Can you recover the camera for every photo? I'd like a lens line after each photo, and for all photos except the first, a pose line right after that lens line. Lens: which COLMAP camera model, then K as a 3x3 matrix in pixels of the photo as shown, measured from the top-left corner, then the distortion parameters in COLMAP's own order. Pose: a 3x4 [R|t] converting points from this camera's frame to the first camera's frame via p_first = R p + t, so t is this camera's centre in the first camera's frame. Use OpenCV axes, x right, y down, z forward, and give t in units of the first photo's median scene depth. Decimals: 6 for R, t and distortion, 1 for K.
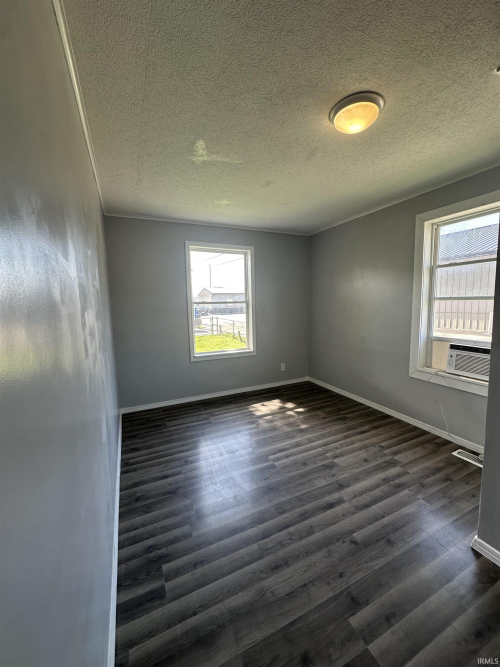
lens RADIAL K [[275.2, 0, 260.4], [0, 275.2, 335.9], [0, 0, 1]] dist [-0.001555, -0.000138]
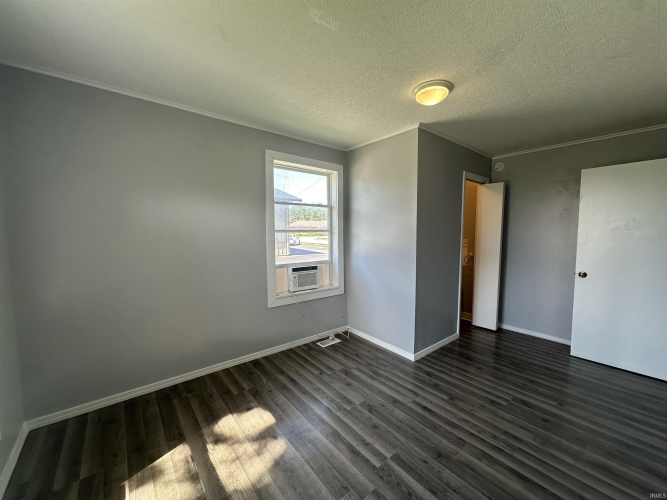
lens RADIAL K [[263.7, 0, 333.5], [0, 263.7, 250.0], [0, 0, 1]] dist [0.000201, 0.000012]
pose [[-0.233814, -0.047788, 0.971106, -0.476589], [0.125983, 0.988882, 0.078996, -0.116671], [-0.964085, 0.140814, -0.225194, 1.058673]]
